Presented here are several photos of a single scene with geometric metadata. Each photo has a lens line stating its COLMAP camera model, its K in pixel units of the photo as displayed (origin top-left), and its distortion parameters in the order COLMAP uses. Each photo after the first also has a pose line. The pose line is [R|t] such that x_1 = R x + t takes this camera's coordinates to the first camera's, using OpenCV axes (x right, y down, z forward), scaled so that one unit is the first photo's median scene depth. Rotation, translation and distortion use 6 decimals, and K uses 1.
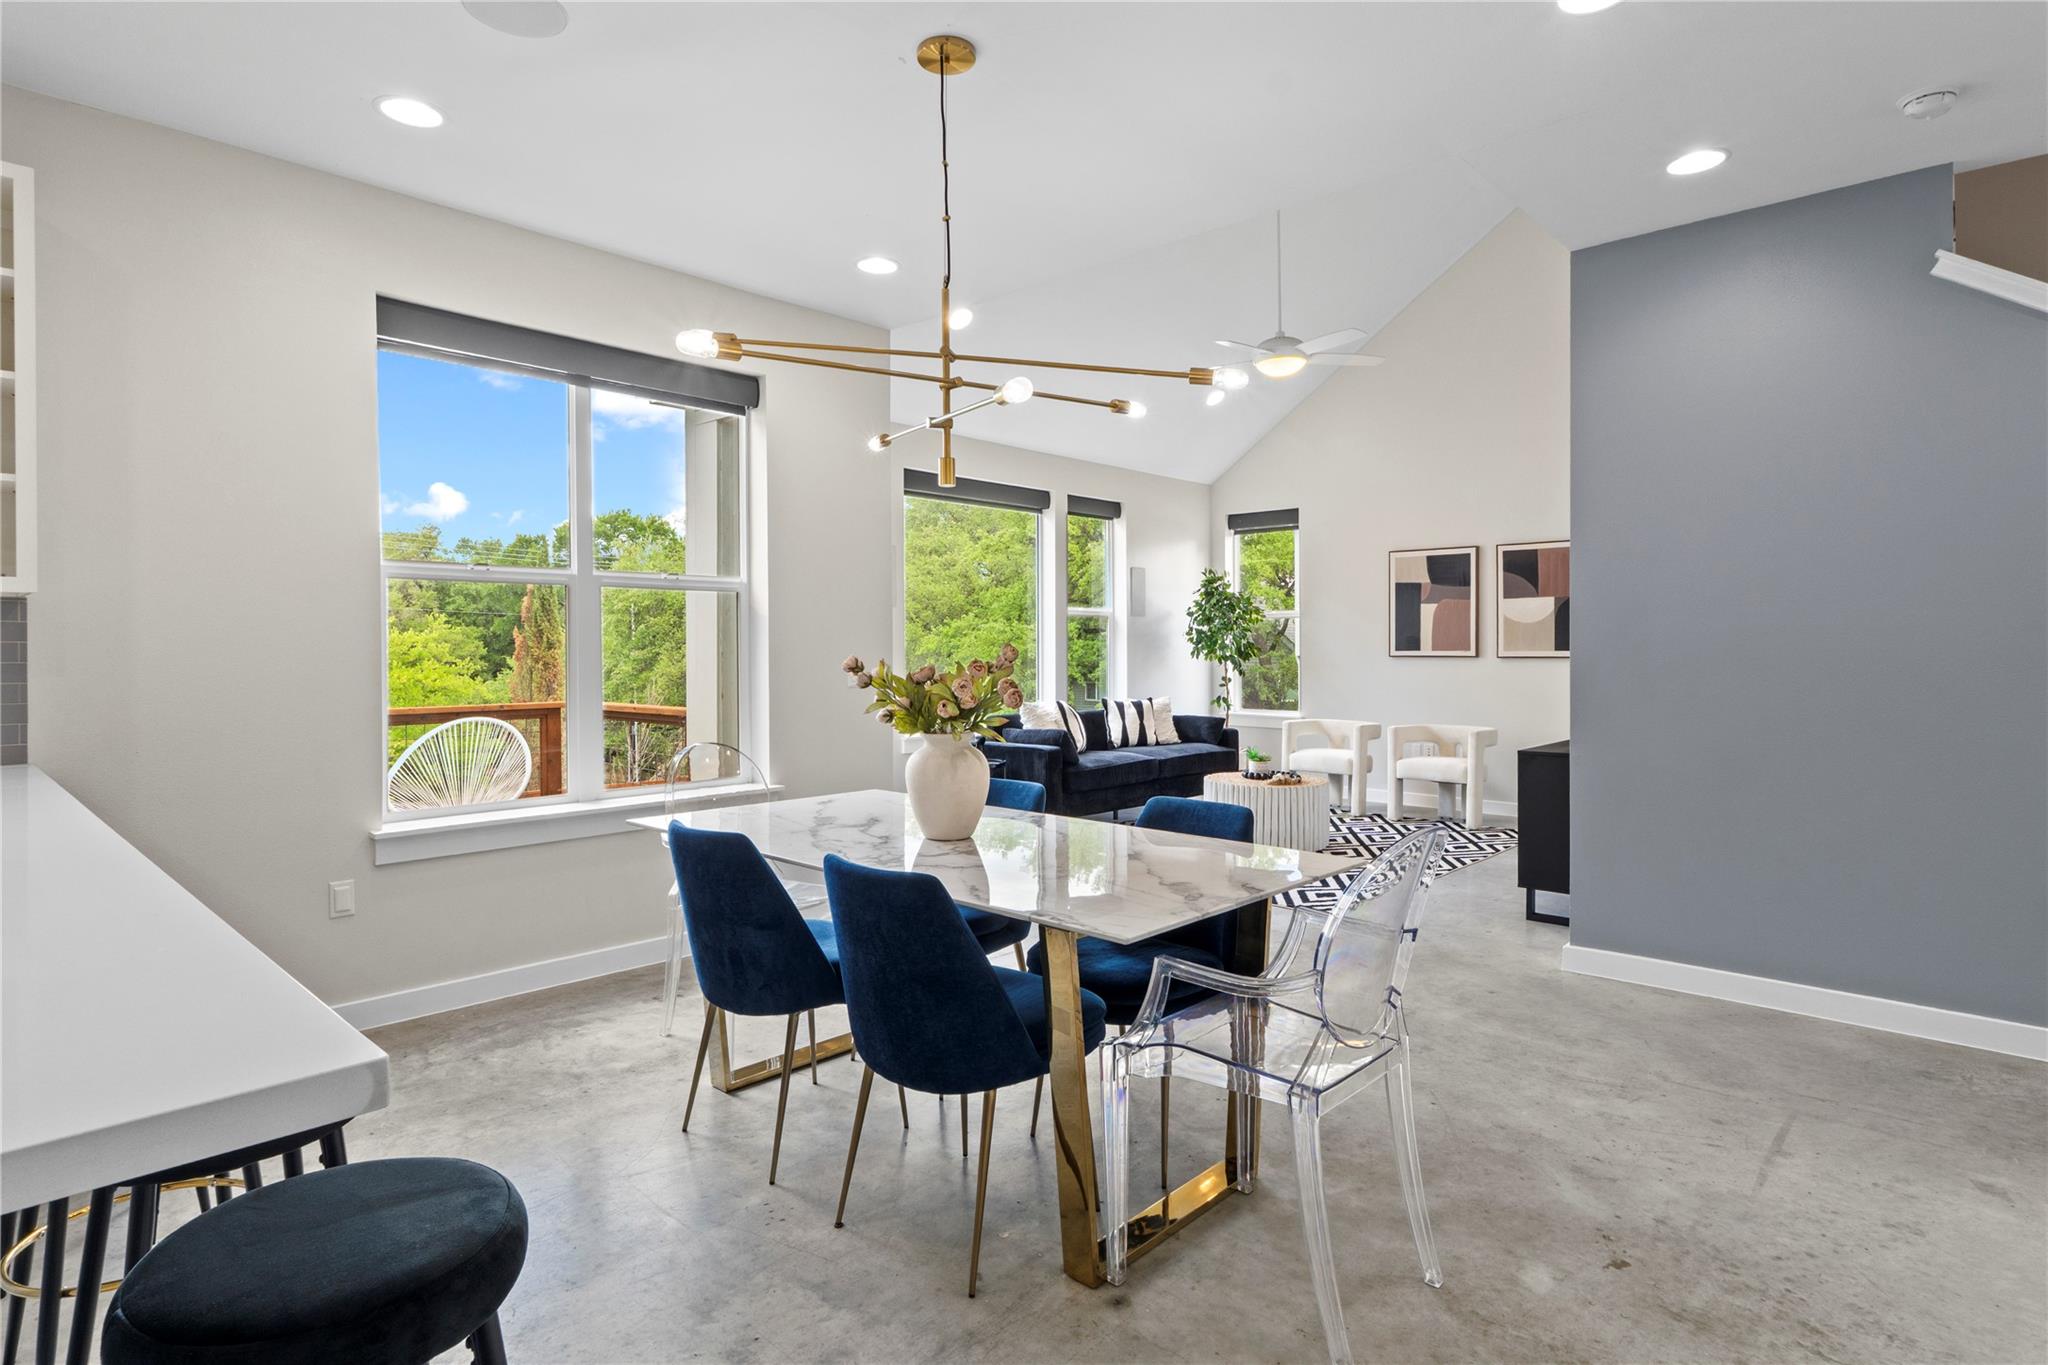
lens RADIAL K [[1057.1, 0, 1031.3], [0, 1057.1, 671.4], [0, 0, 1]] dist [-0.003581, -0.000196]
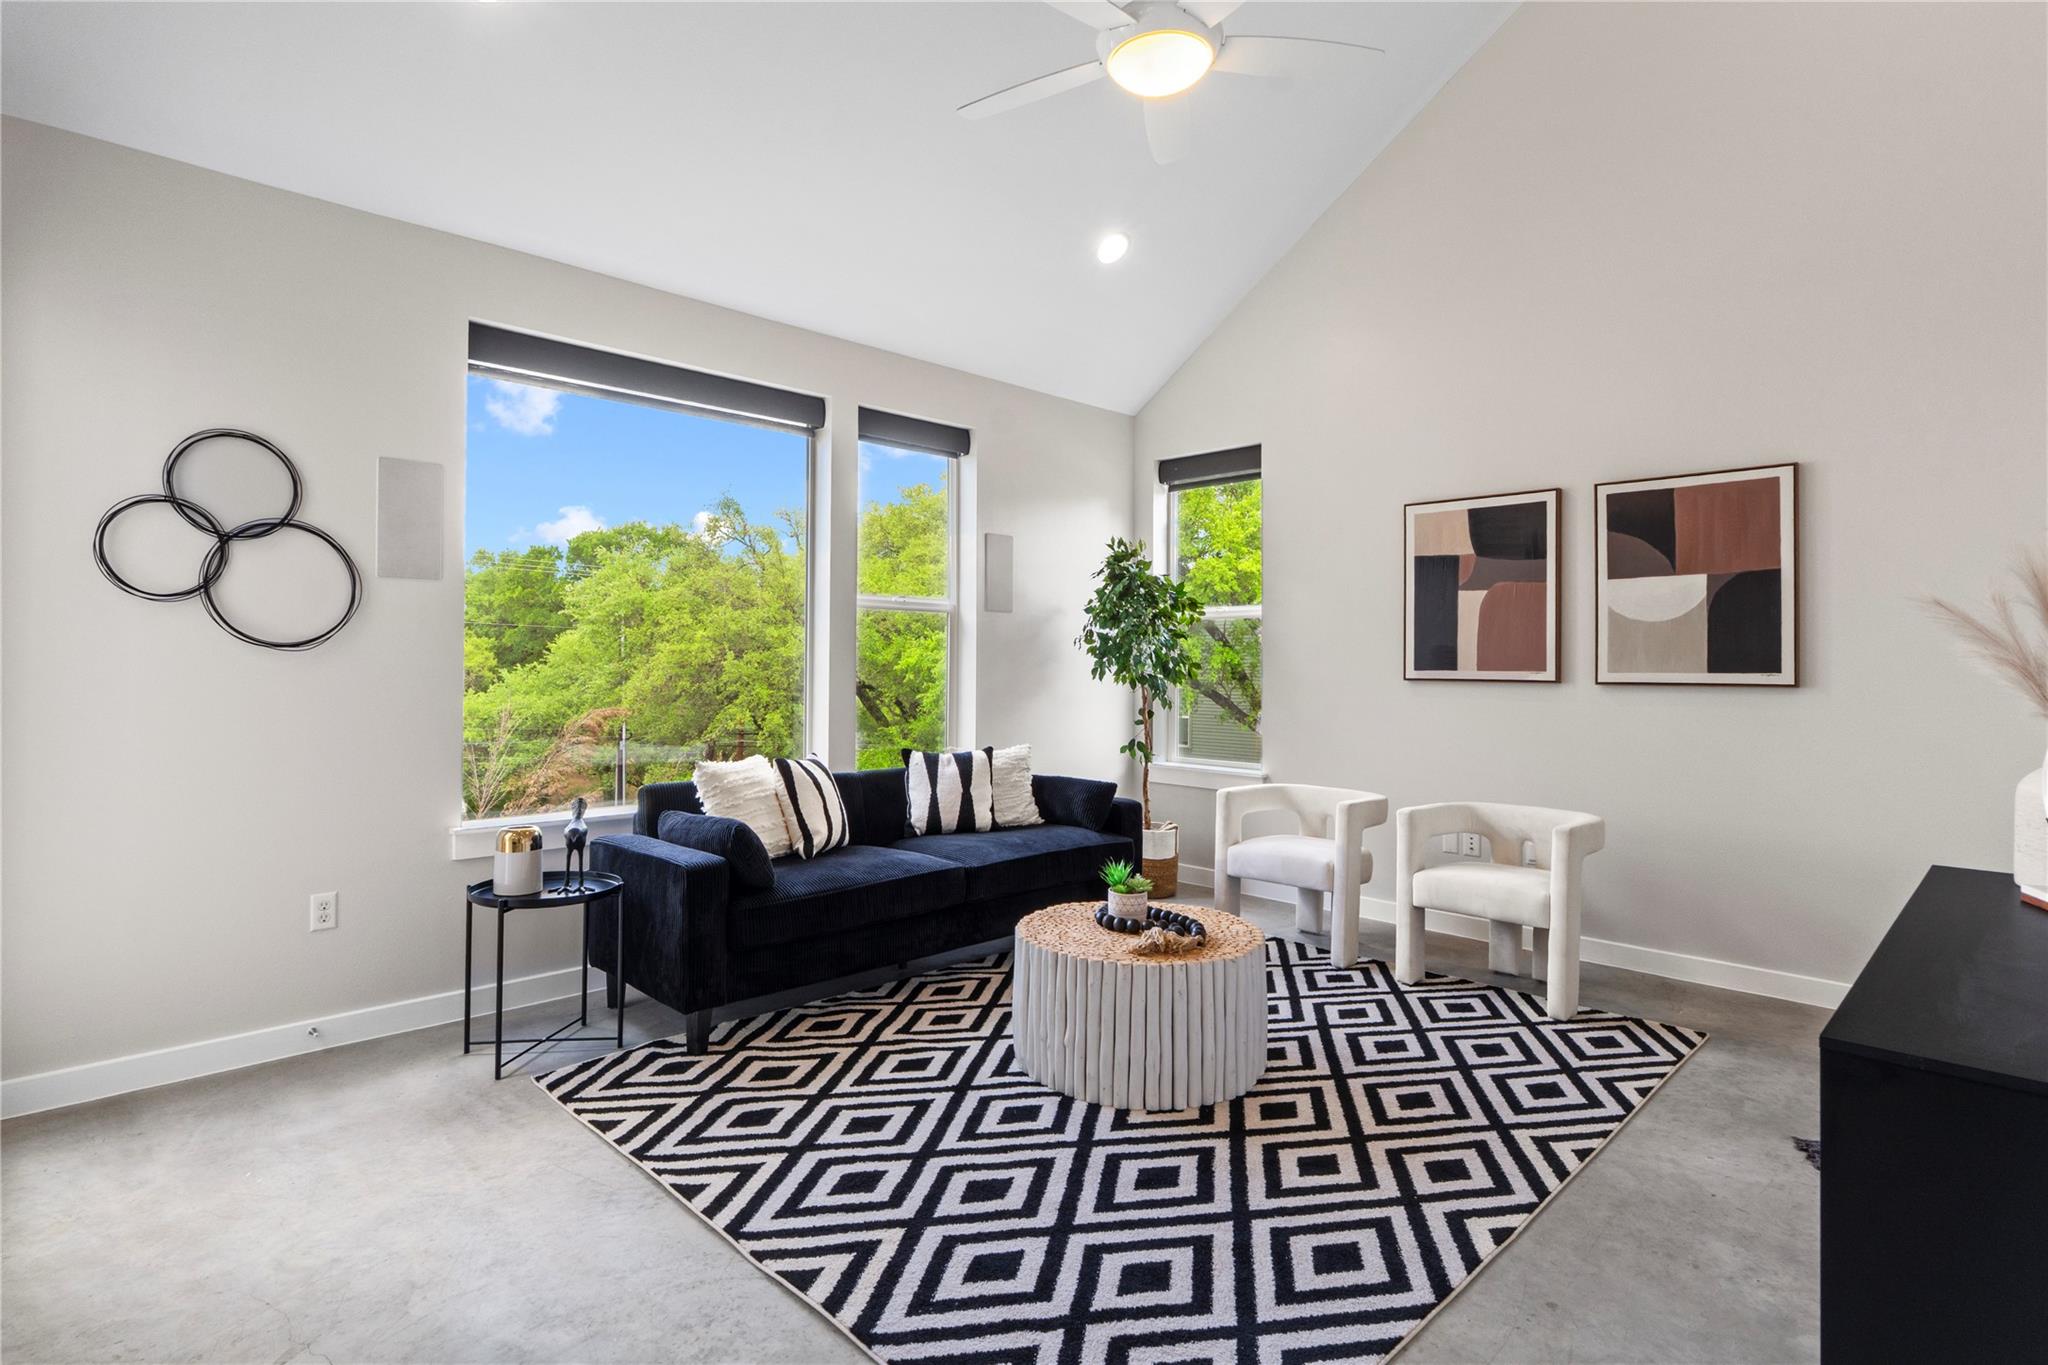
lens RADIAL K [[1018.2, 0, 1030.5], [0, 1018.2, 670.5], [0, 0, 1]] dist [-0.008278, 0.001575]
pose [[0.999130, 0.008103, -0.040911, 0.156959], [-0.008742, 0.999842, -0.015465, -0.008943], [0.040780, 0.015809, 0.999043, 0.432698]]
